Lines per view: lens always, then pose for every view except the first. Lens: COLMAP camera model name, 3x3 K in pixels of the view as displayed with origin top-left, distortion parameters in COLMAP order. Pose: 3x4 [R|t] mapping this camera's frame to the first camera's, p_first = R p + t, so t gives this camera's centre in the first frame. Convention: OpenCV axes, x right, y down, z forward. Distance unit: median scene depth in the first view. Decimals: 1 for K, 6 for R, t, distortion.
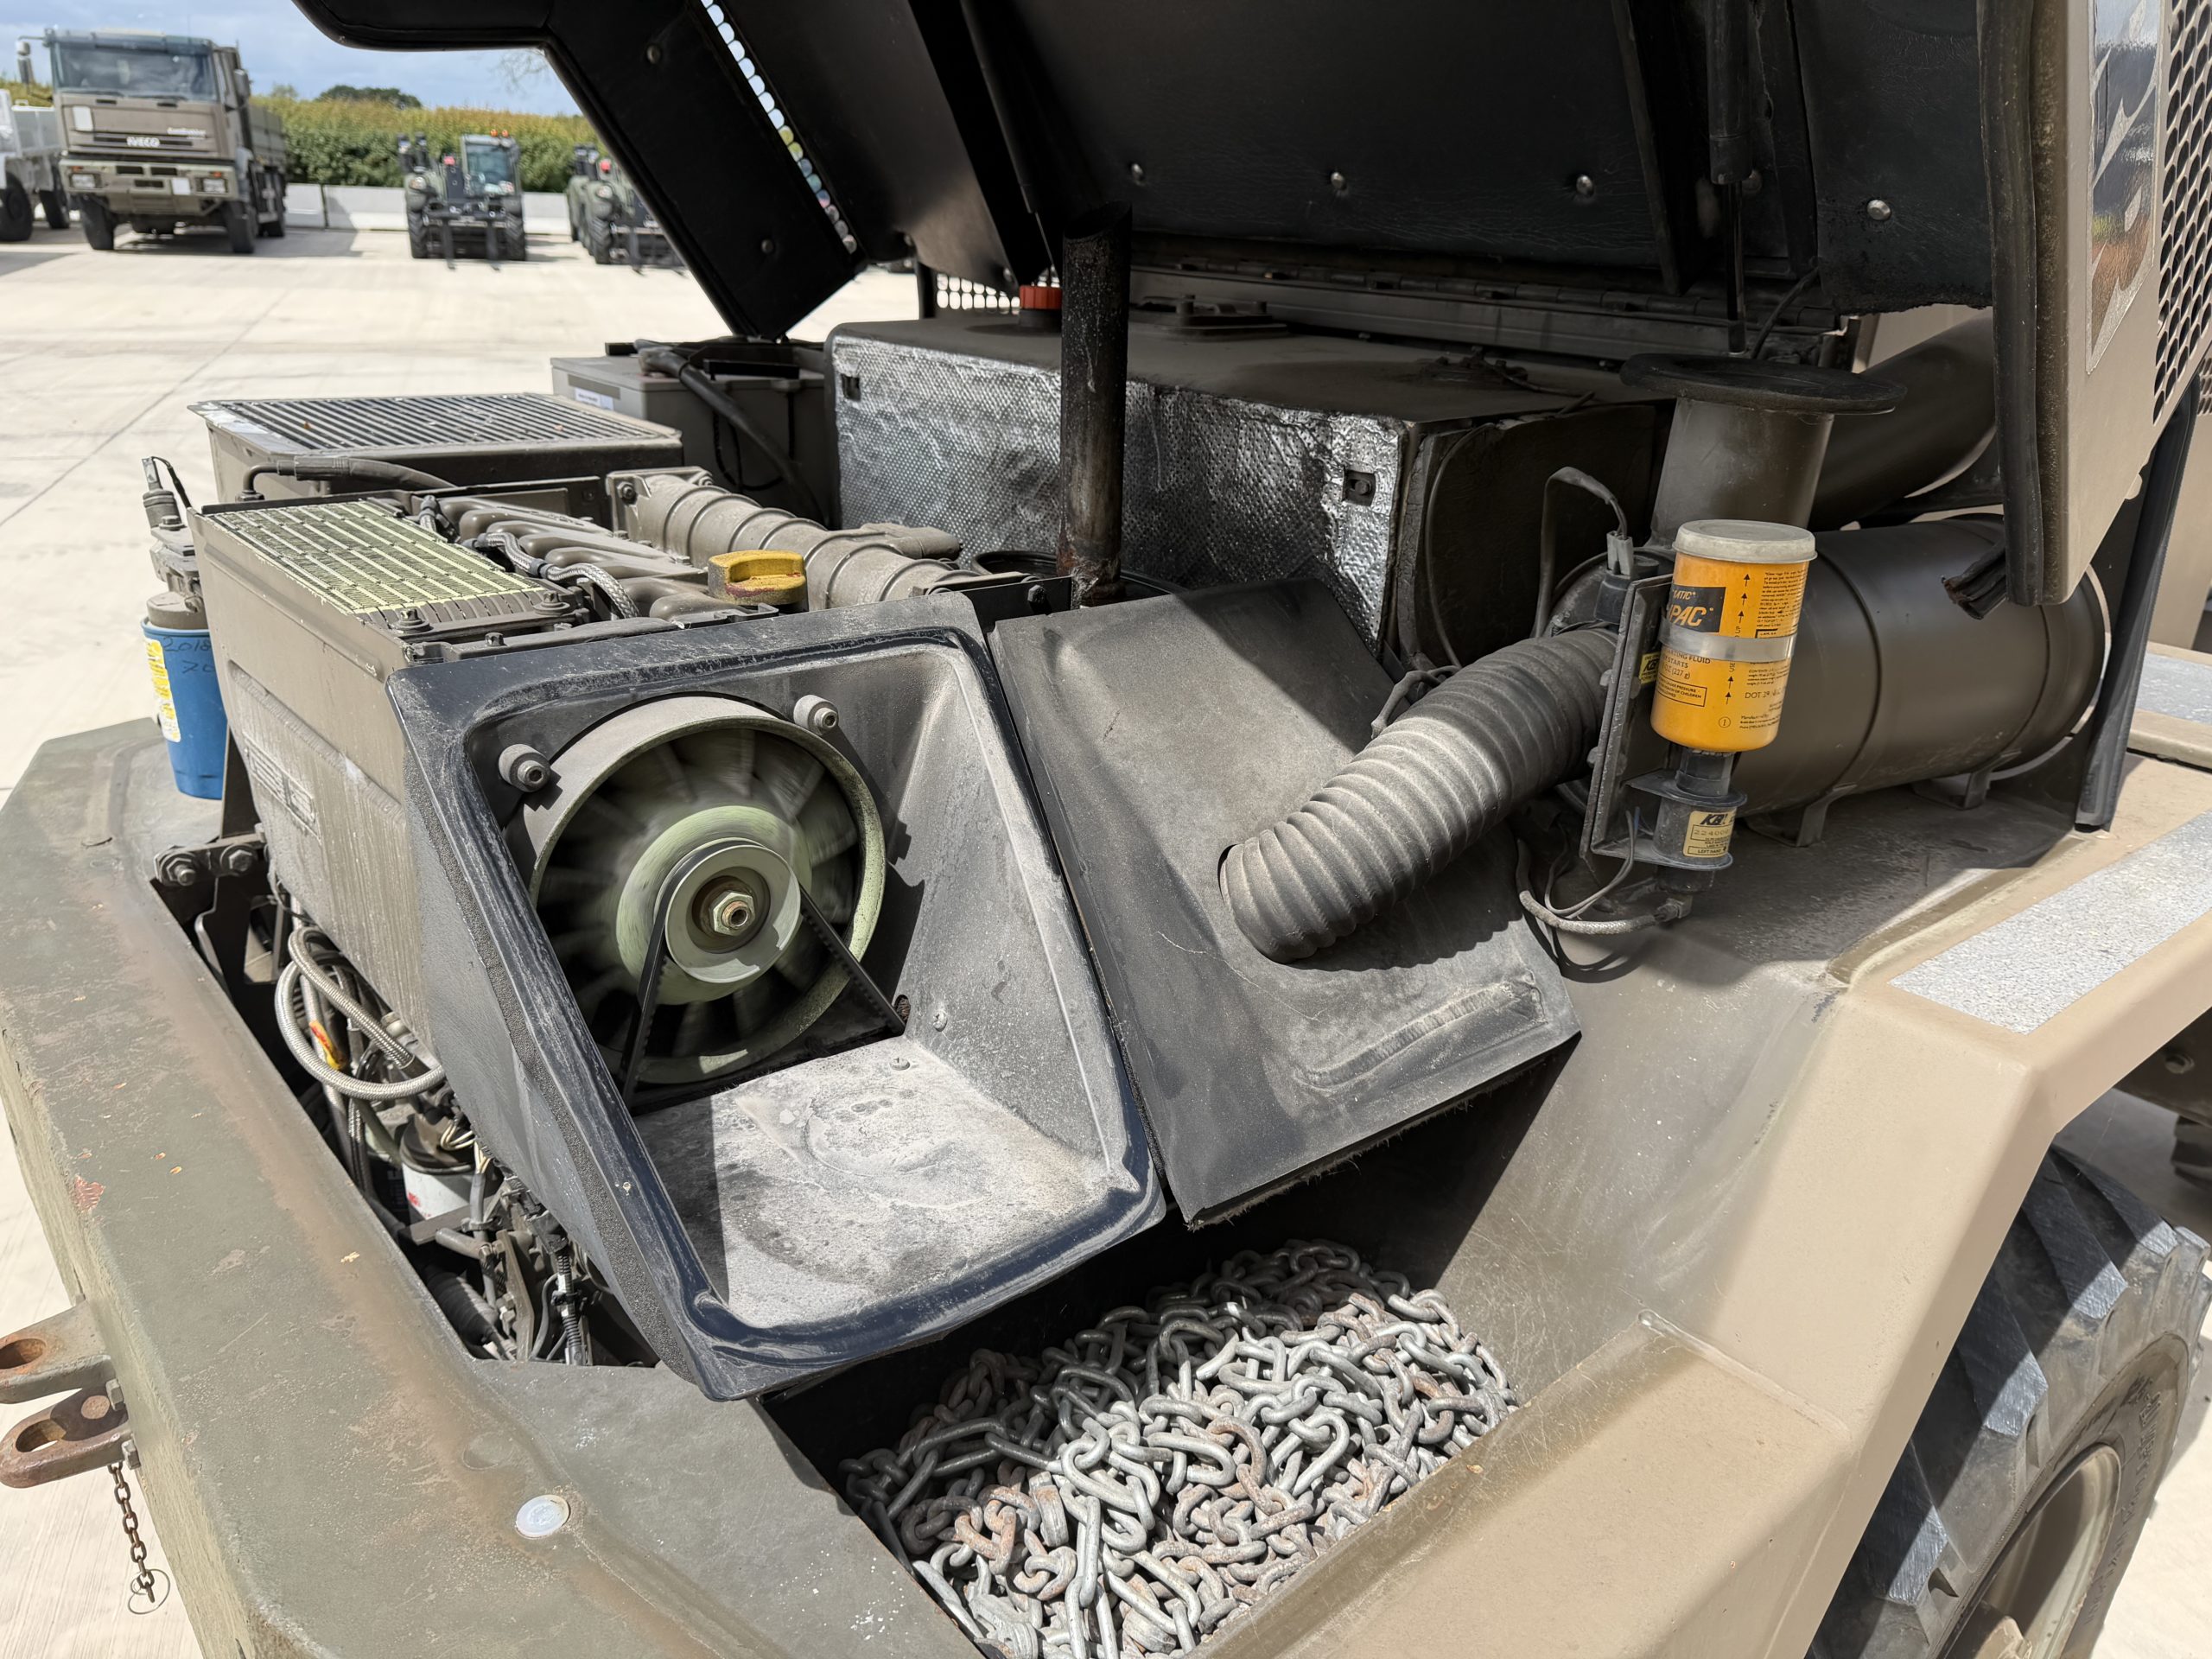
lens RADIAL K [[1565.9, 0, 1095.6], [0, 1565.9, 840.8], [0, 0, 1]] dist [0.009701, -0.007187]
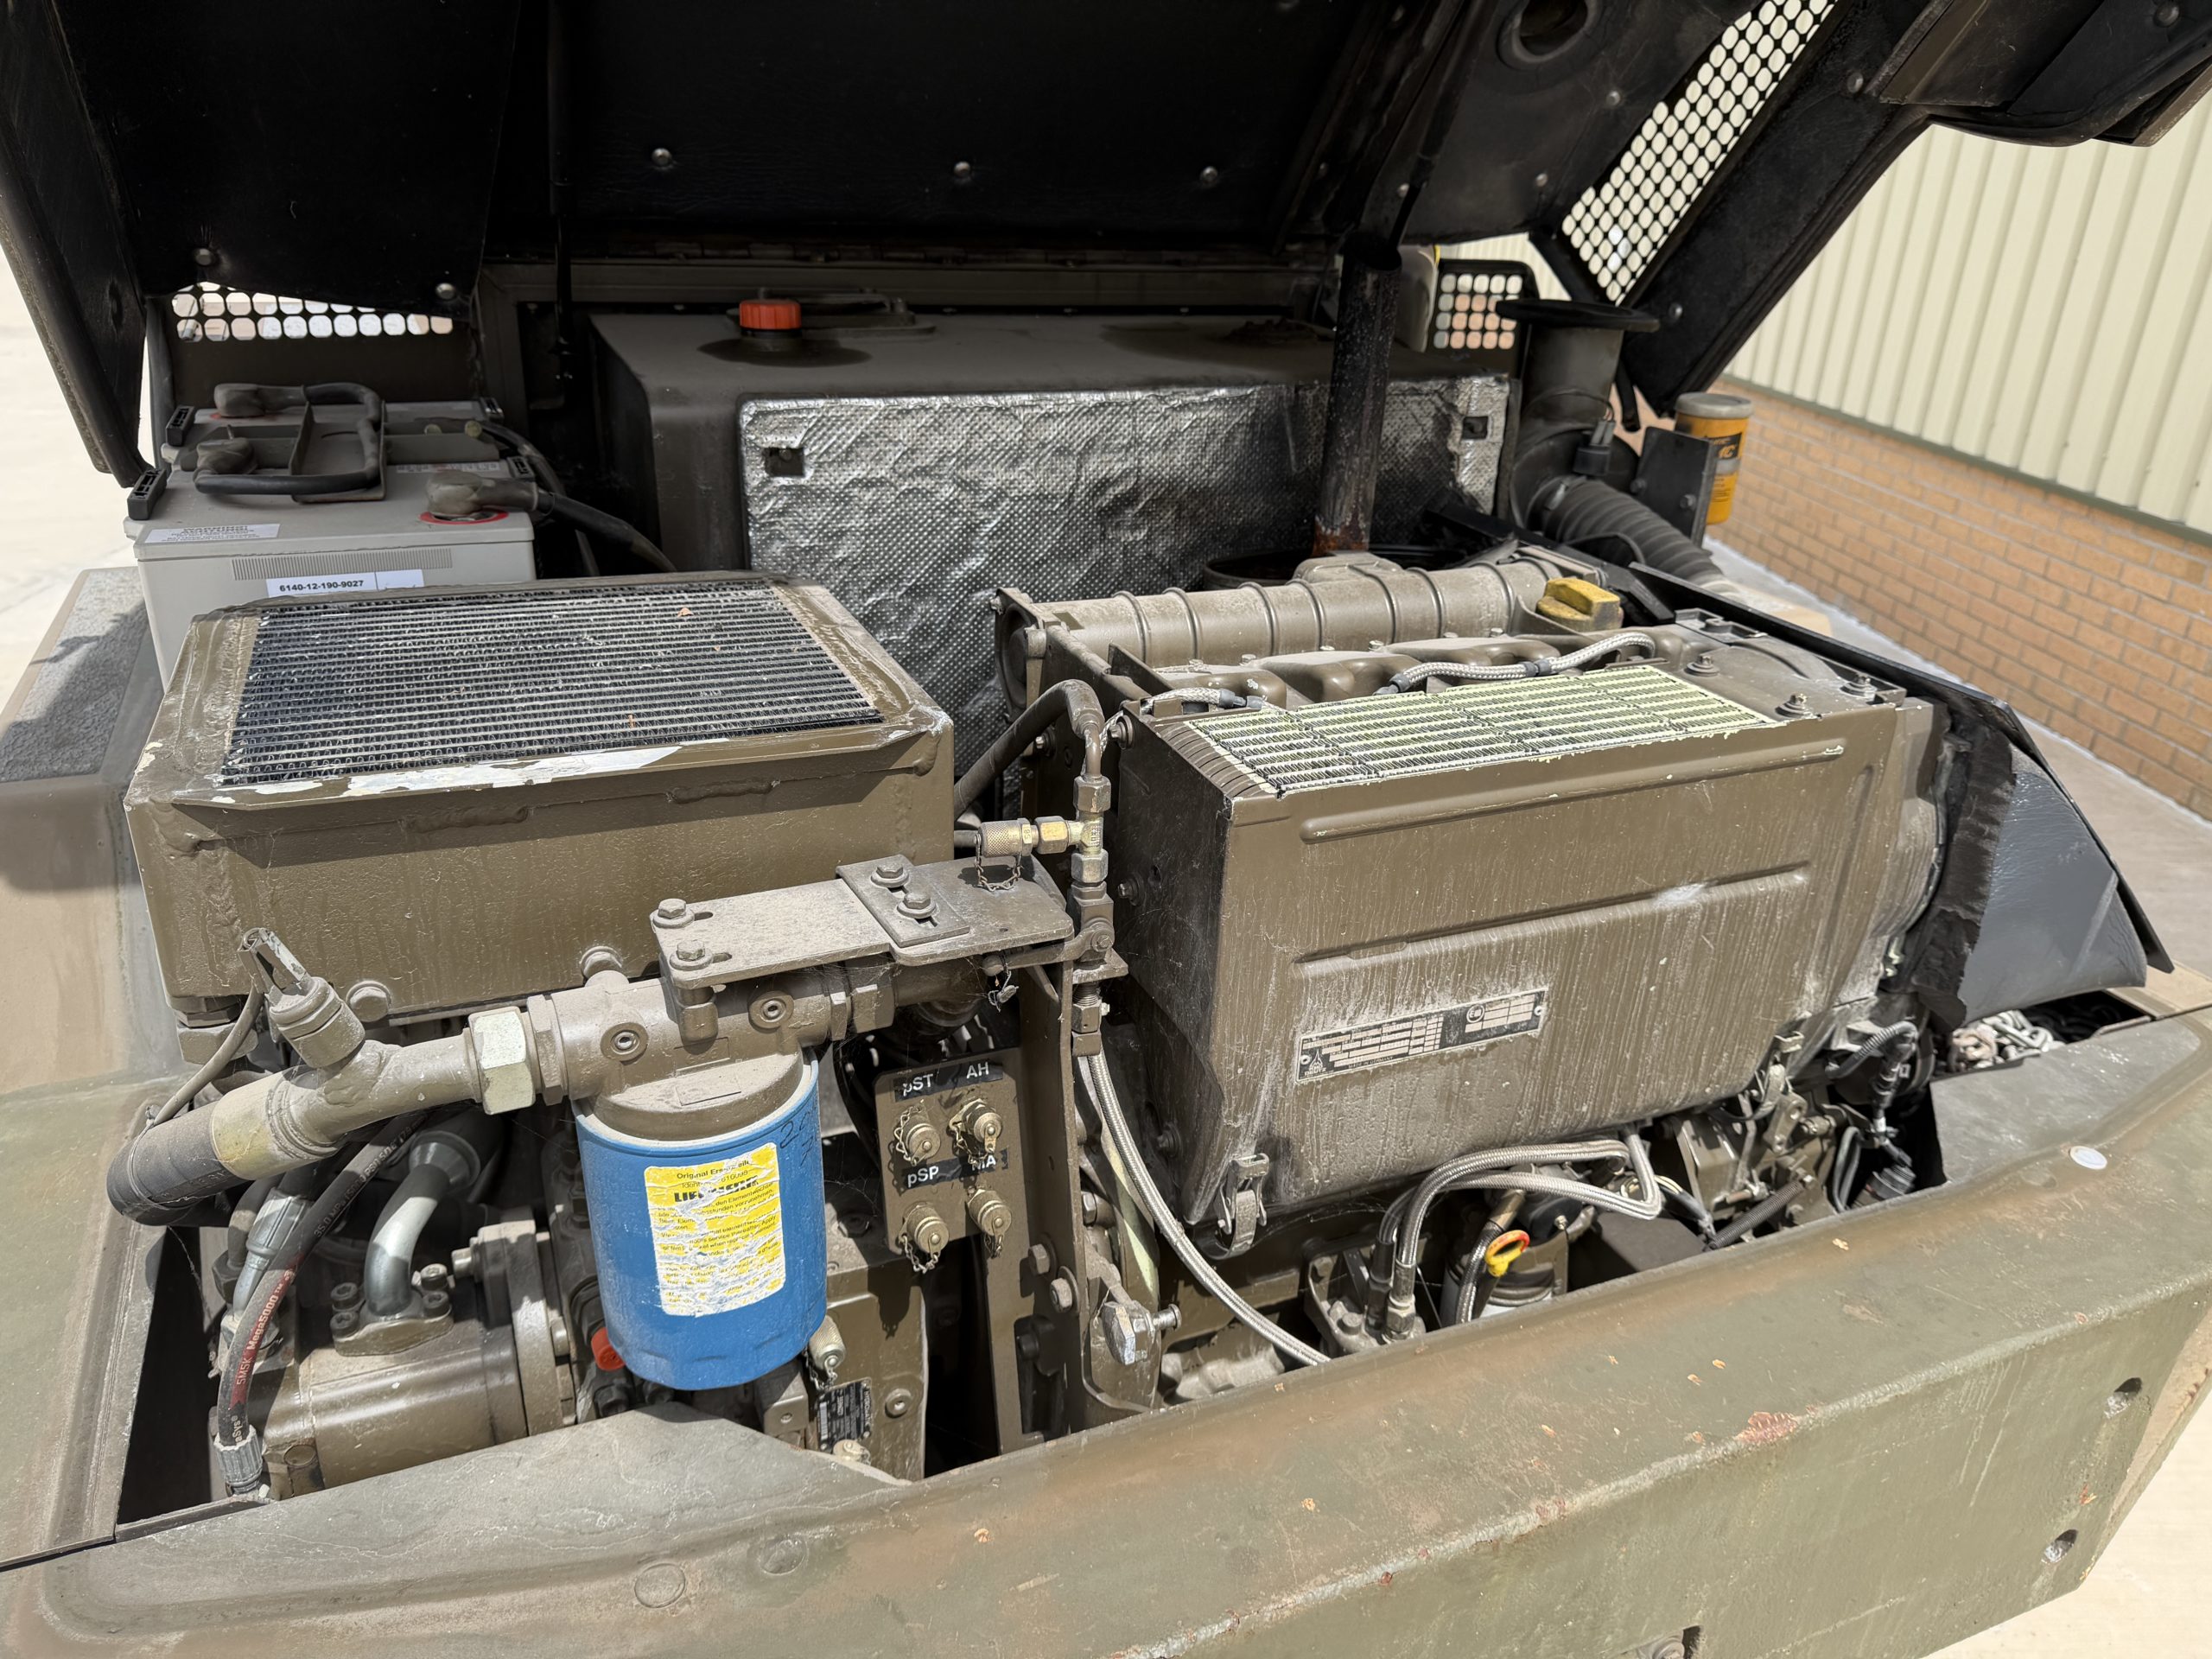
lens RADIAL K [[1565.9, 0, 1095.6], [0, 1565.9, 840.8], [0, 0, 1]] dist [0.009701, -0.007187]
pose [[0.292343, -0.427394, 0.855494, -1.001660], [0.336732, 0.883288, 0.326211, -0.371591], [-0.895068, 0.192707, 0.402140, 0.651768]]
